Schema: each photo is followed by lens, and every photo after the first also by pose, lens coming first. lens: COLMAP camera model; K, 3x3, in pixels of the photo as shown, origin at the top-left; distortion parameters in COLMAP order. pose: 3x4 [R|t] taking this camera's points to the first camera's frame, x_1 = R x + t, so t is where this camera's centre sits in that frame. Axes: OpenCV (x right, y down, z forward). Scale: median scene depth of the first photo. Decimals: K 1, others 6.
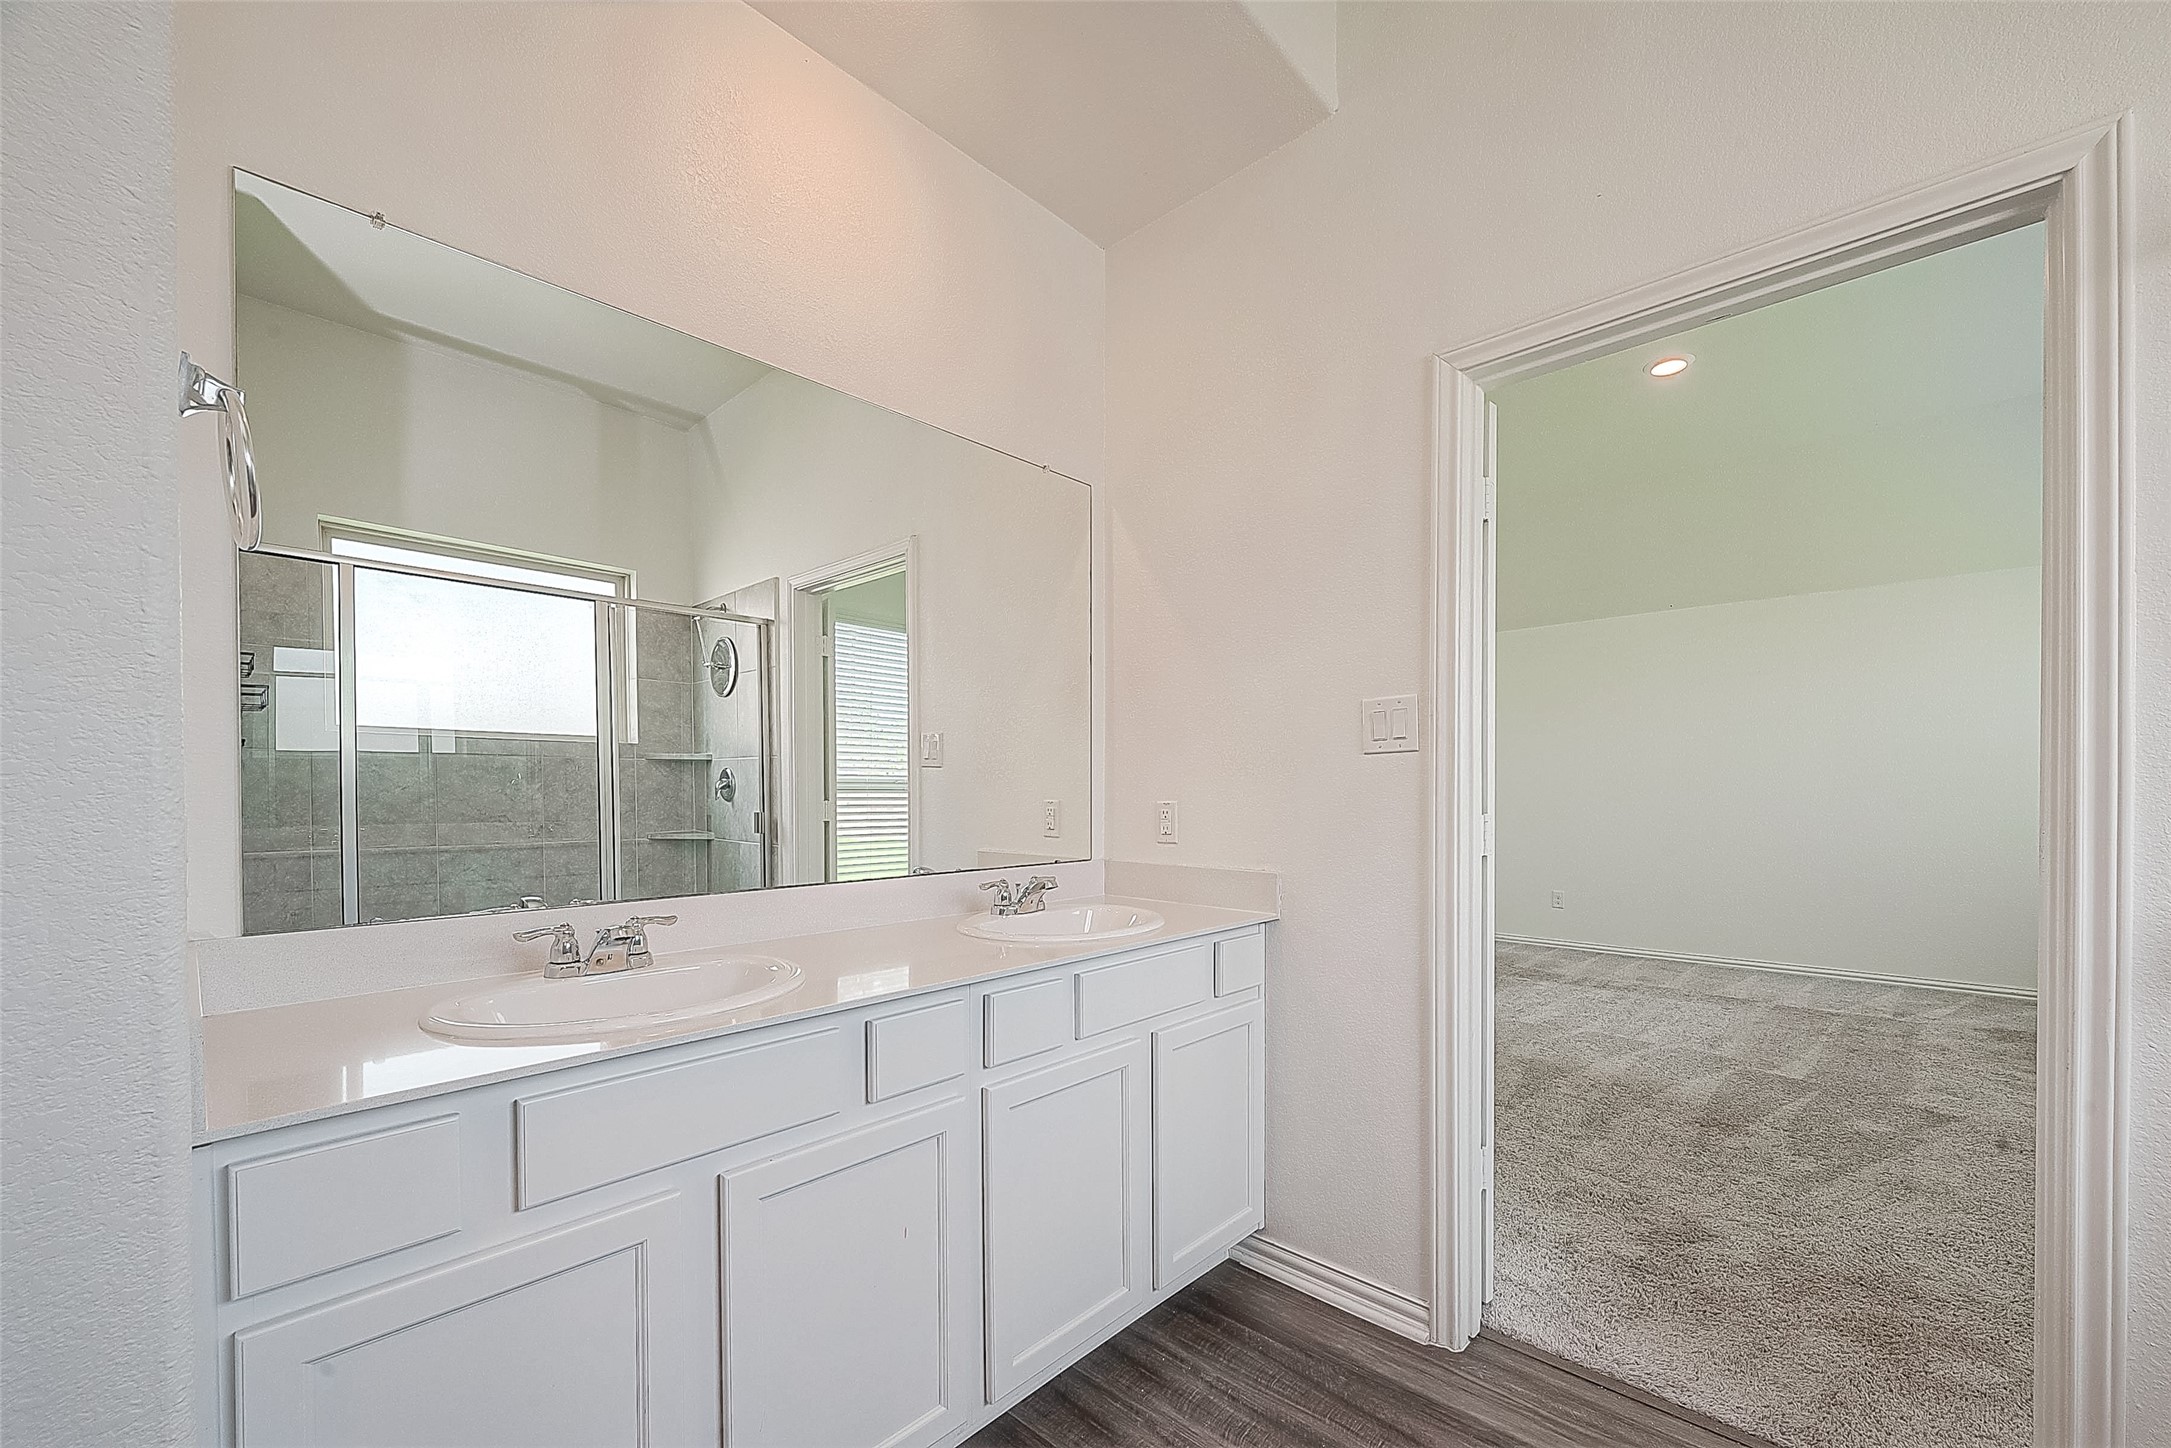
lens RADIAL K [[854.3, 0, 1058.4], [0, 854.3, 804.0], [0, 0, 1]] dist [-0.007435, 0.001337]
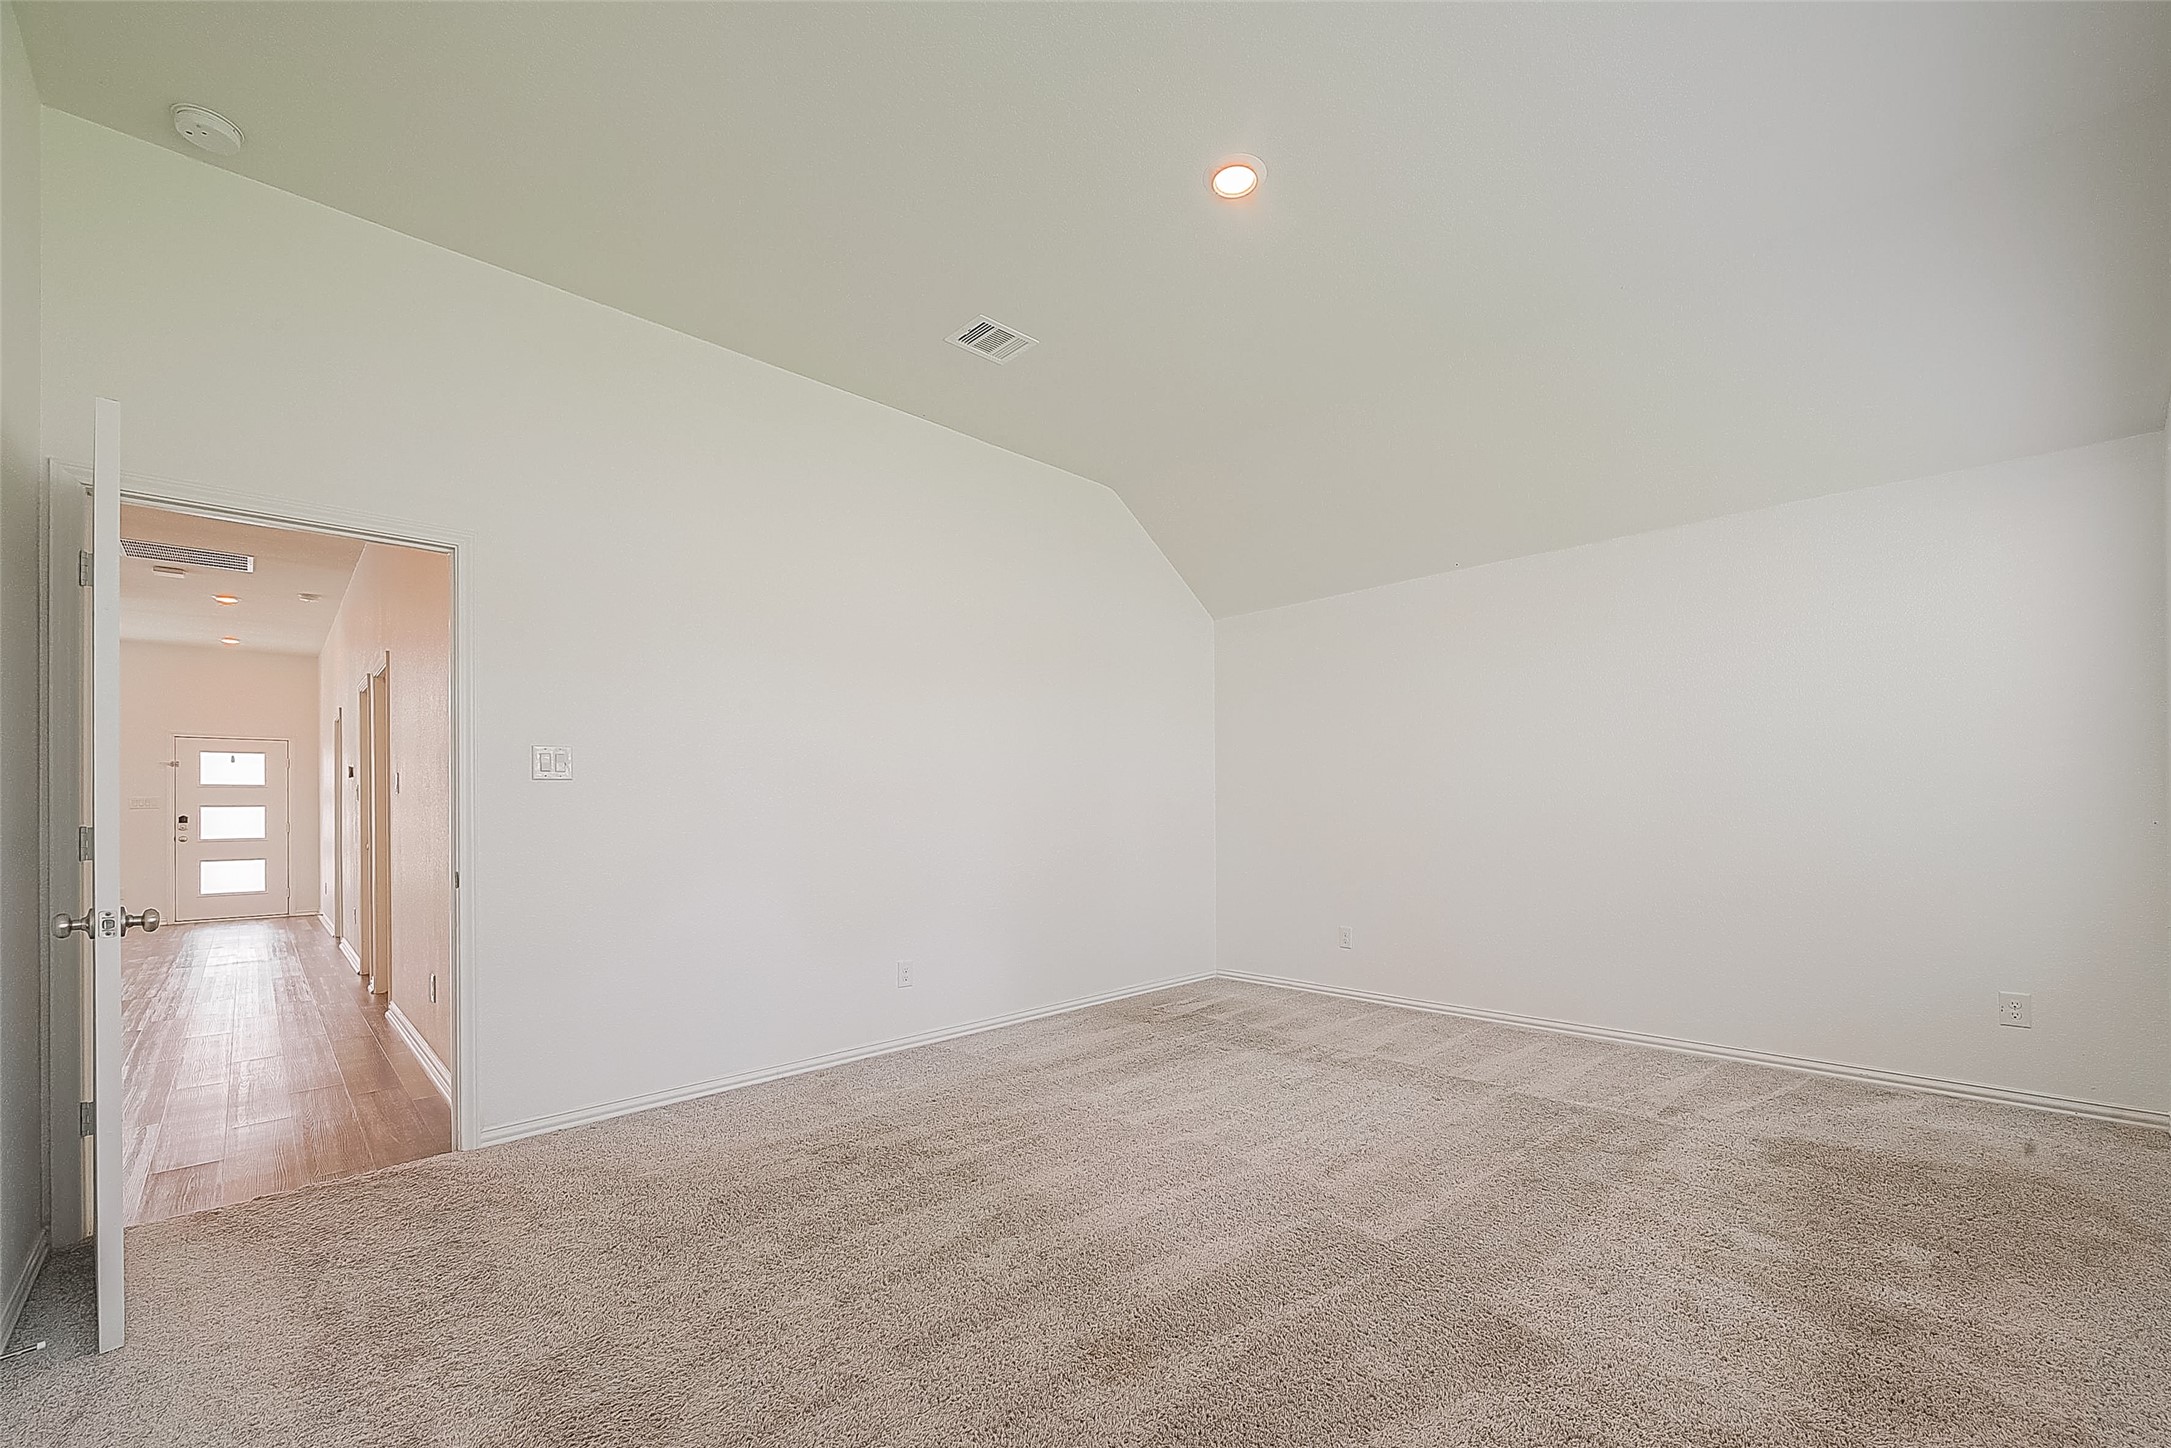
lens RADIAL K [[854.3, 0, 1075.8], [0, 854.3, 817.6], [0, 0, 1]] dist [-0.007435, 0.001337]
pose [[0.999410, -0.006758, -0.033685, 0.463906], [0.006547, 0.999958, -0.006388, 0.001825], [0.033727, 0.006163, 0.999412, 0.238708]]
